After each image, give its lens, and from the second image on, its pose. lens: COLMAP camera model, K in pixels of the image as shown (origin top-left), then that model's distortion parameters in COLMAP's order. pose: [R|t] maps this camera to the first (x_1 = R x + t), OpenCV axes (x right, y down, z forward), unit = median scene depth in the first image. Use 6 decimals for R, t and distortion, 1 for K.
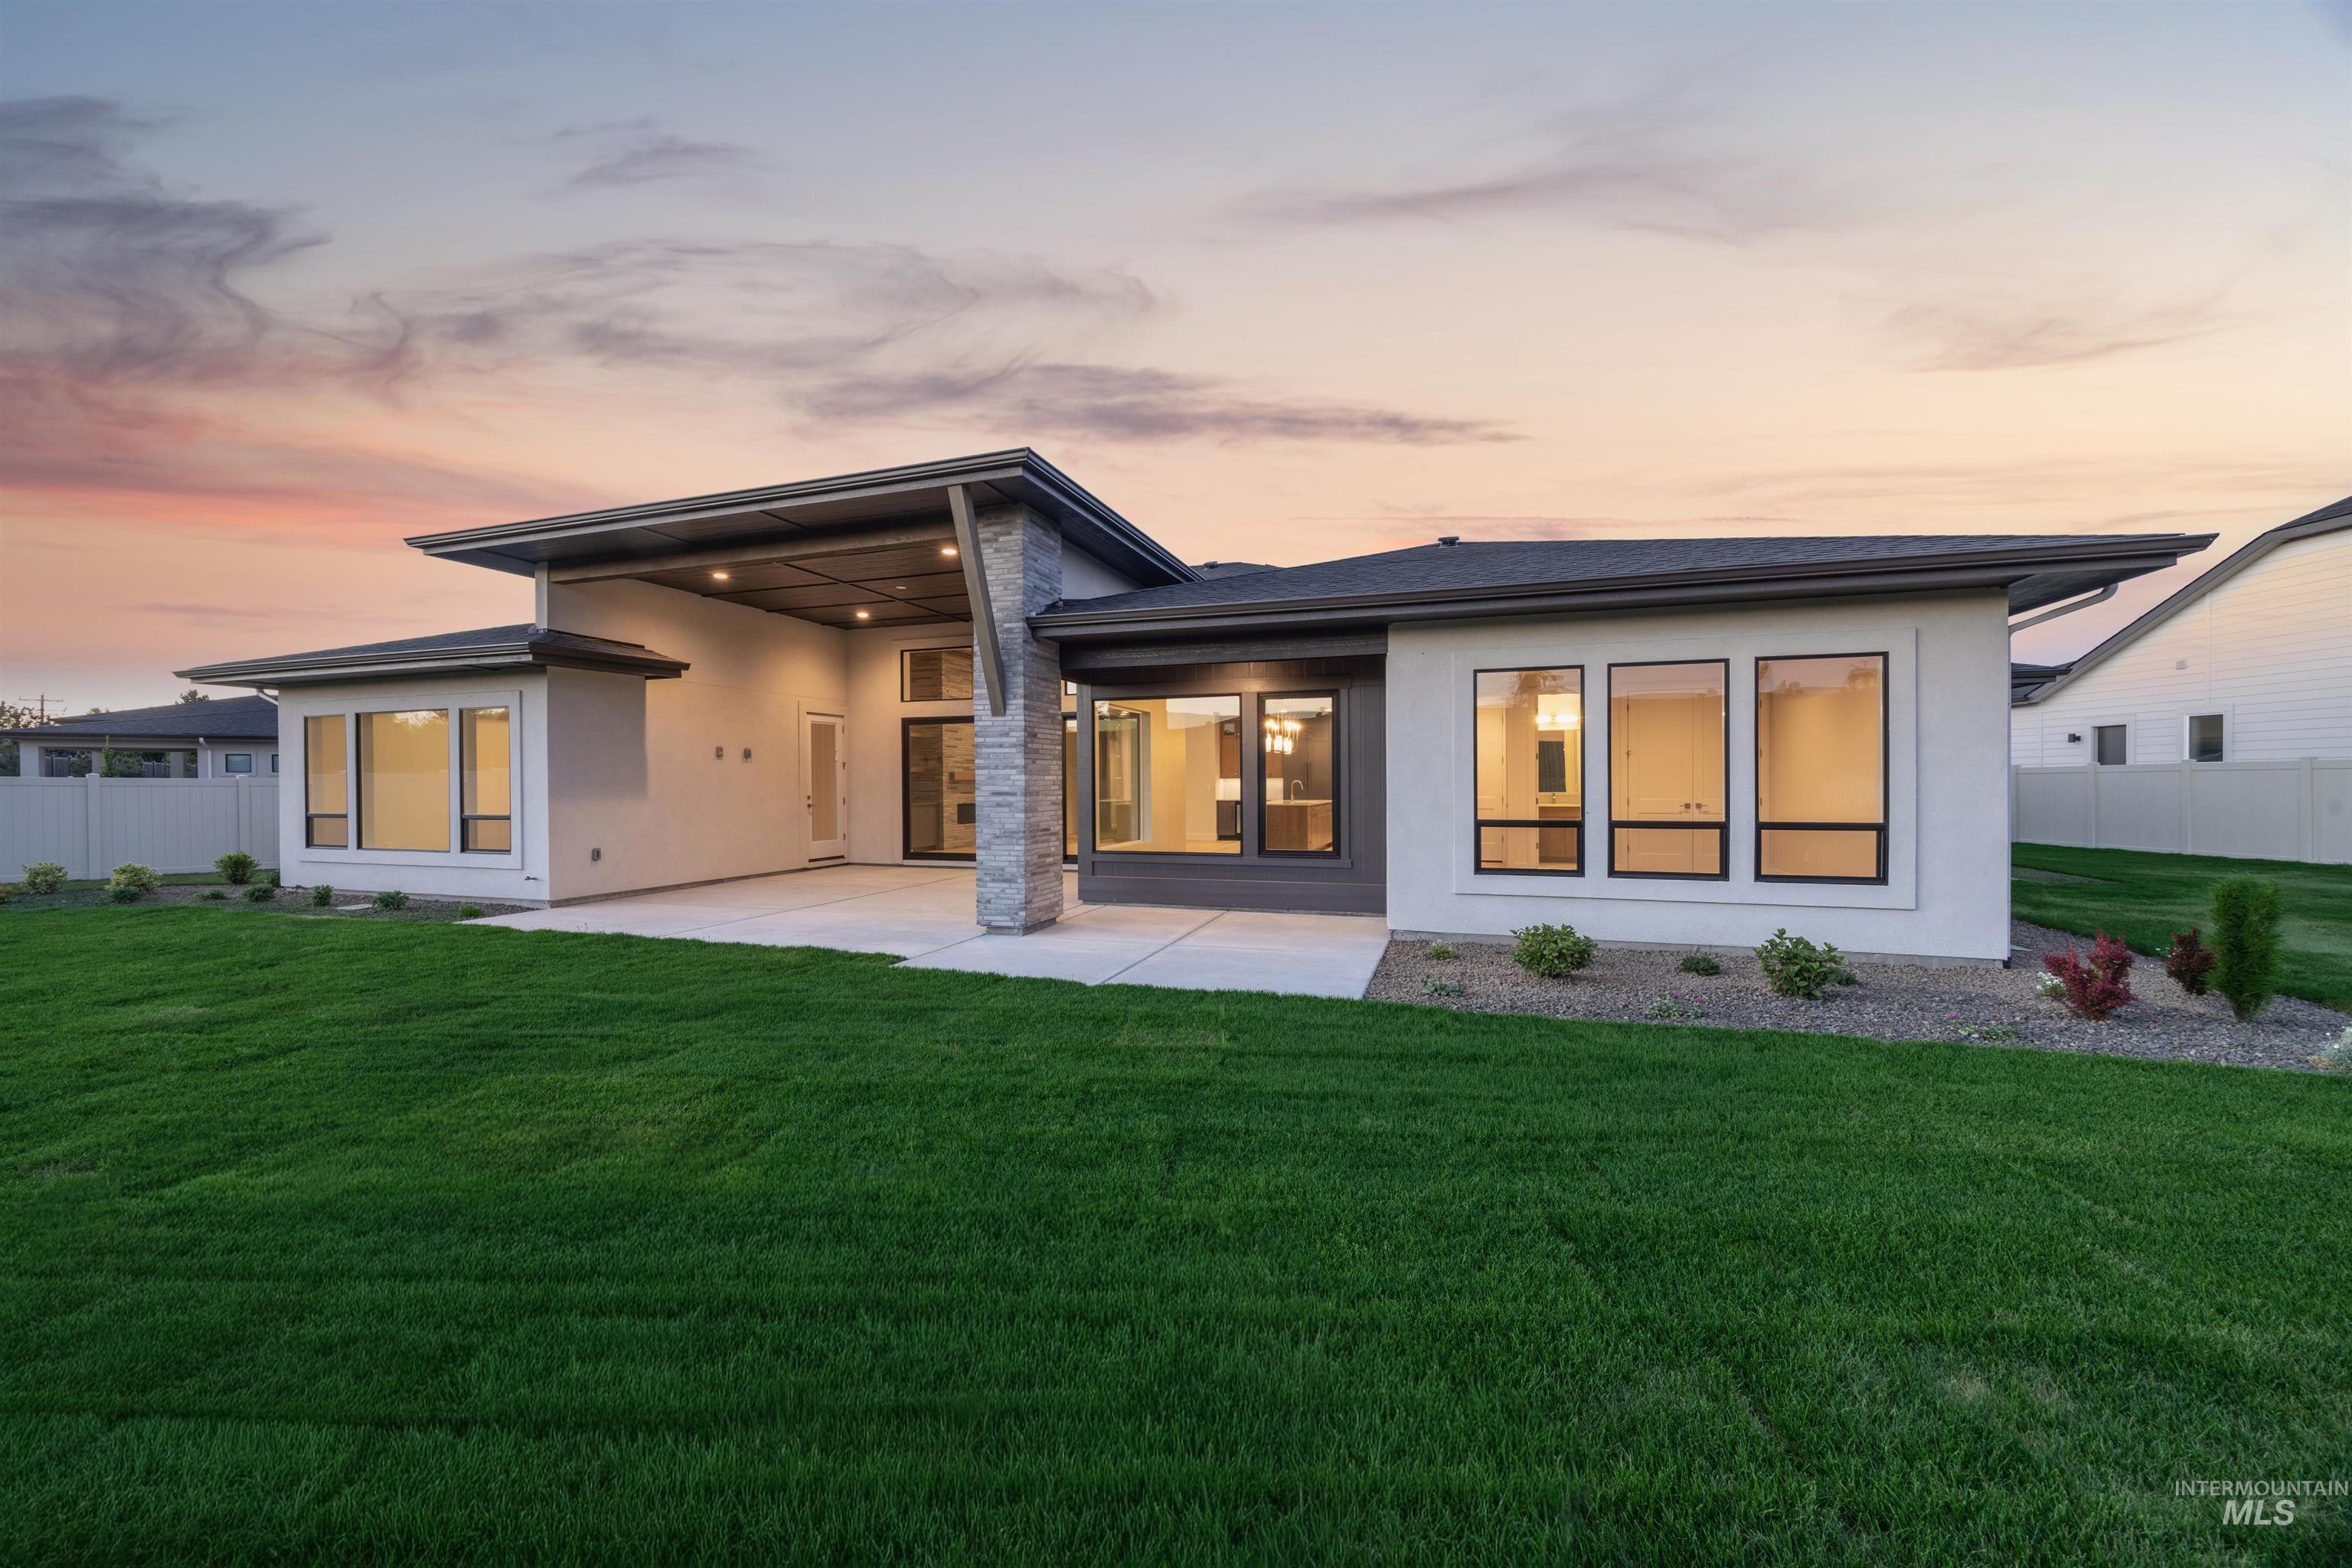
lens RADIAL K [[932.6, 0, 1137.1], [0, 932.6, 778.9], [0, 0, 1]] dist [0.003732, 0.000331]
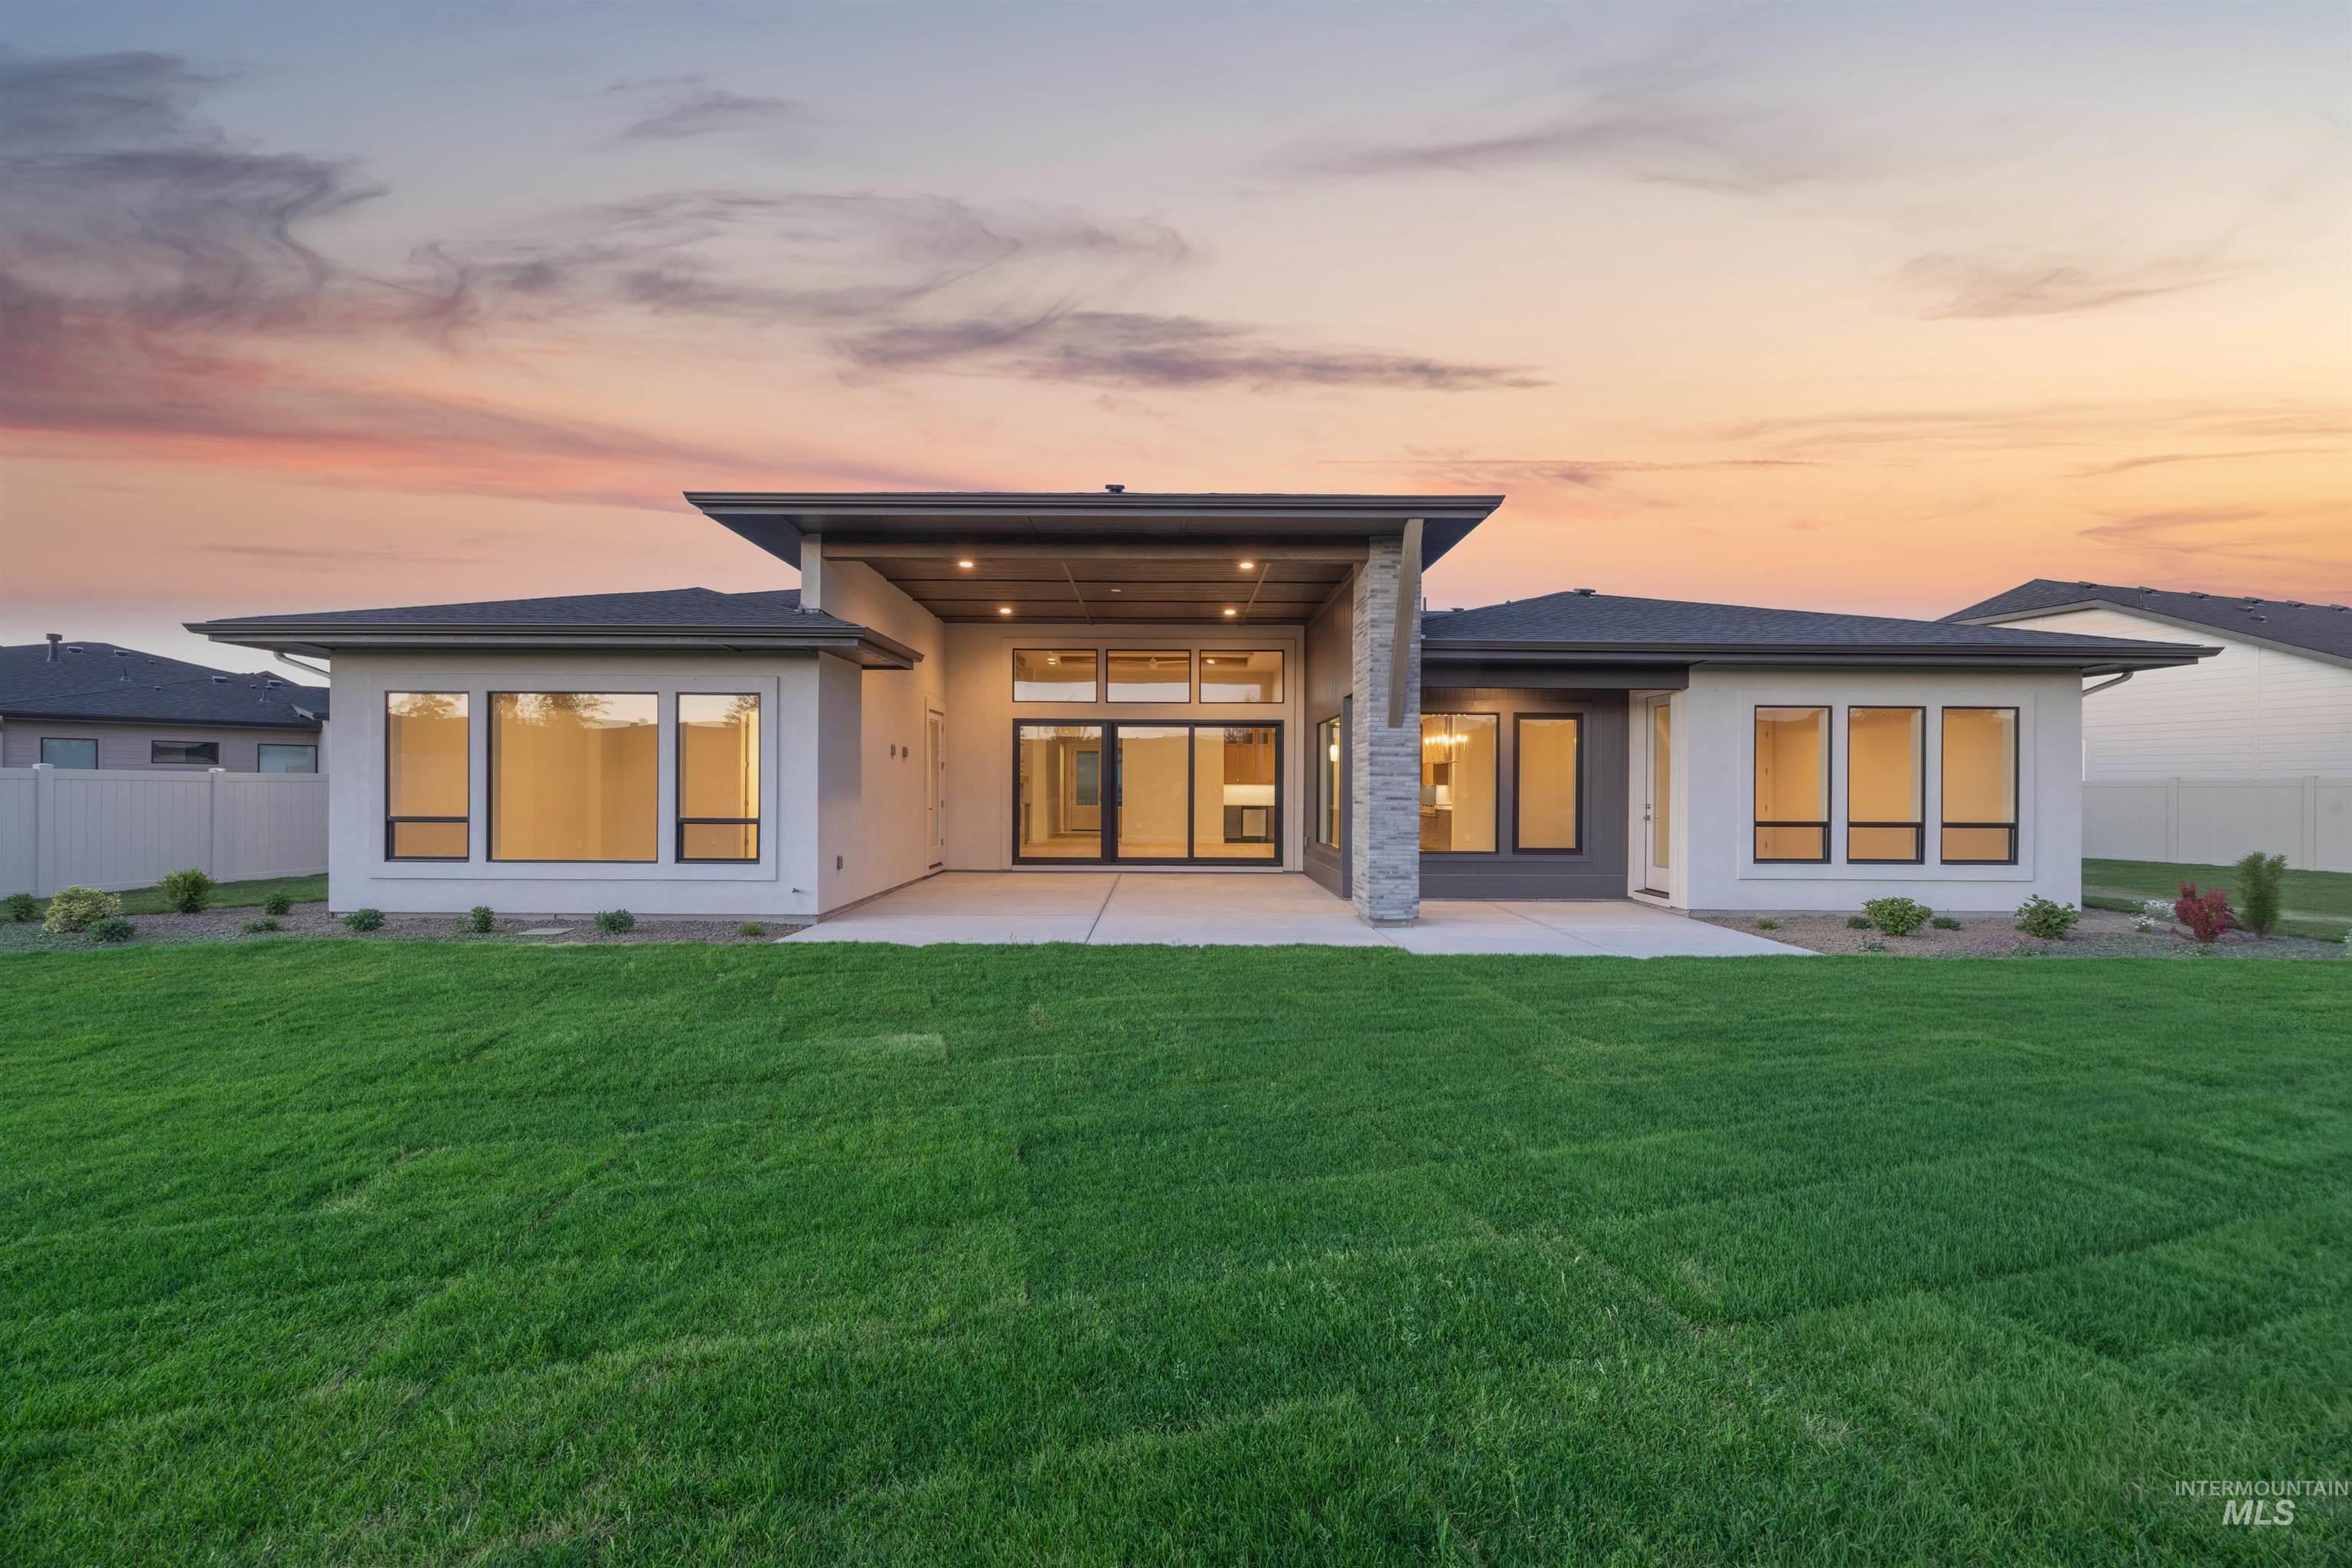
lens RADIAL K [[932.6, 0, 1167.7], [0, 932.6, 784.8], [0, 0, 1]] dist [0.003732, 0.000331]
pose [[0.937770, 0.010662, 0.347095, -0.631120], [-0.012035, 0.999926, 0.001799, 0.000693], [-0.347050, -0.005864, 0.937828, 0.049699]]
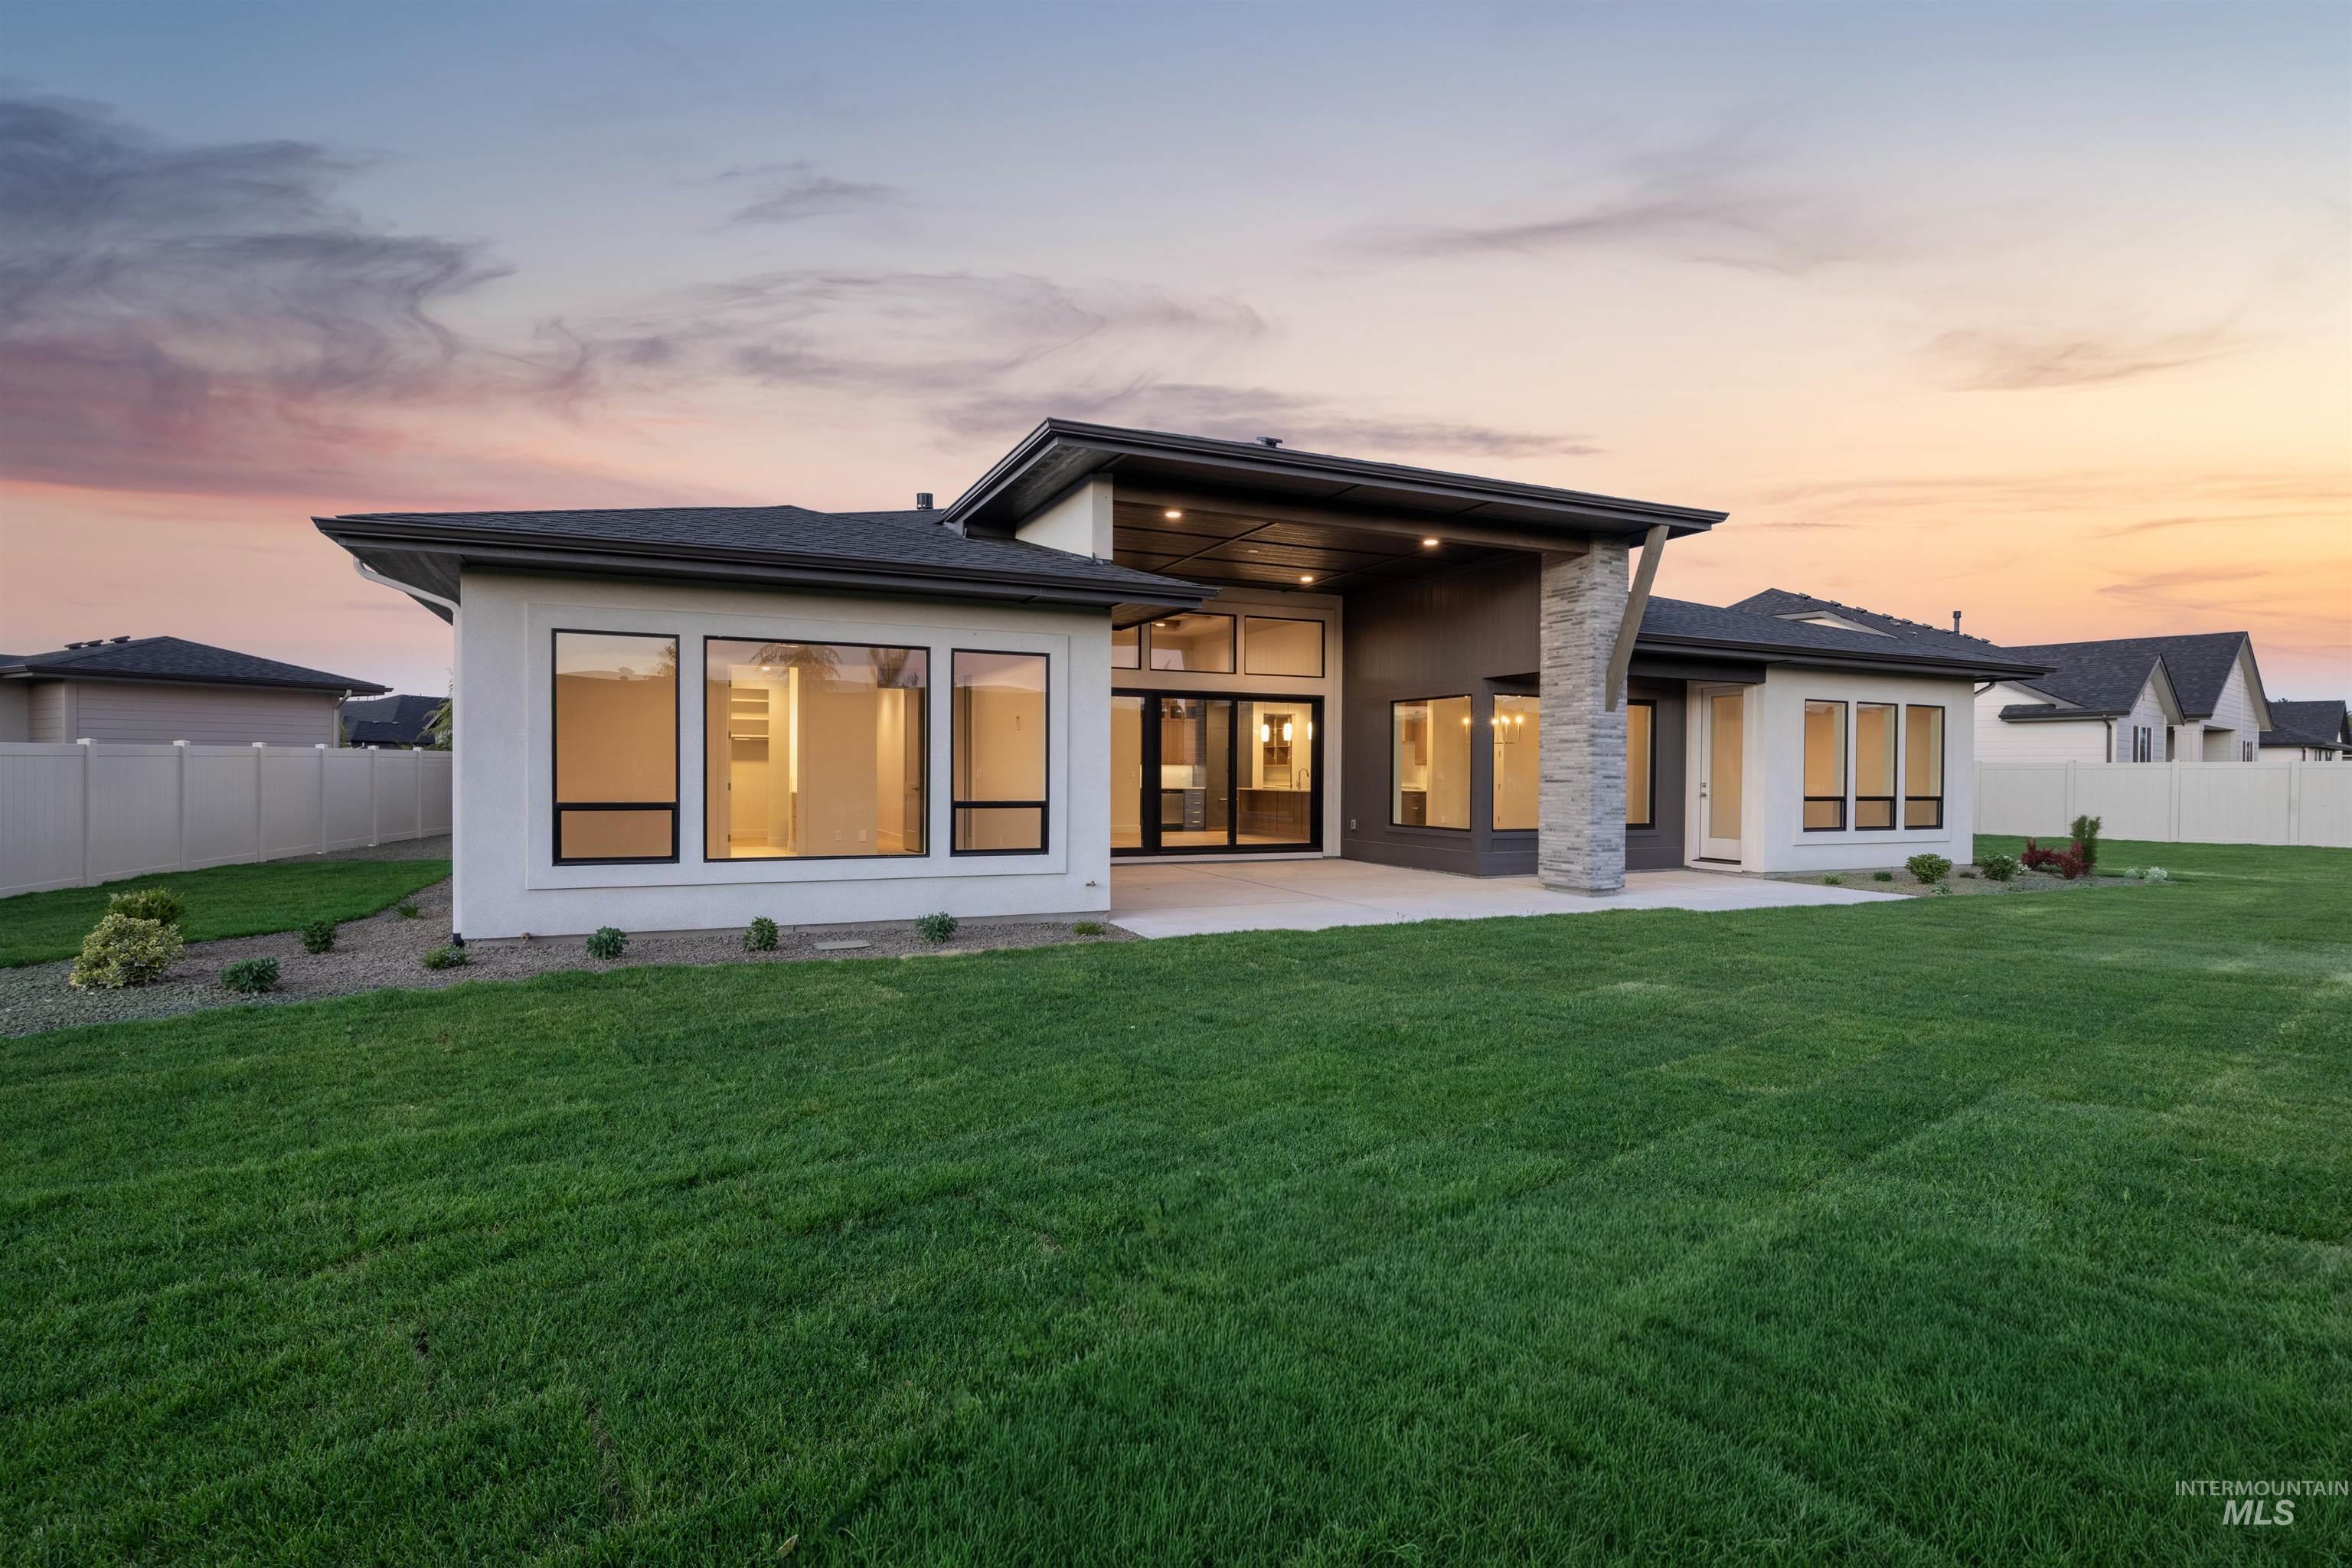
lens RADIAL K [[1146.7, 0, 1177.4], [0, 1146.7, 800.4], [0, 0, 1]] dist [0.000774, -0.000022]
pose [[0.713380, -0.008982, 0.700719, -1.273086], [-0.018053, 0.999350, 0.031189, 0.007117], [-0.700544, -0.034900, 0.712755, 0.277103]]
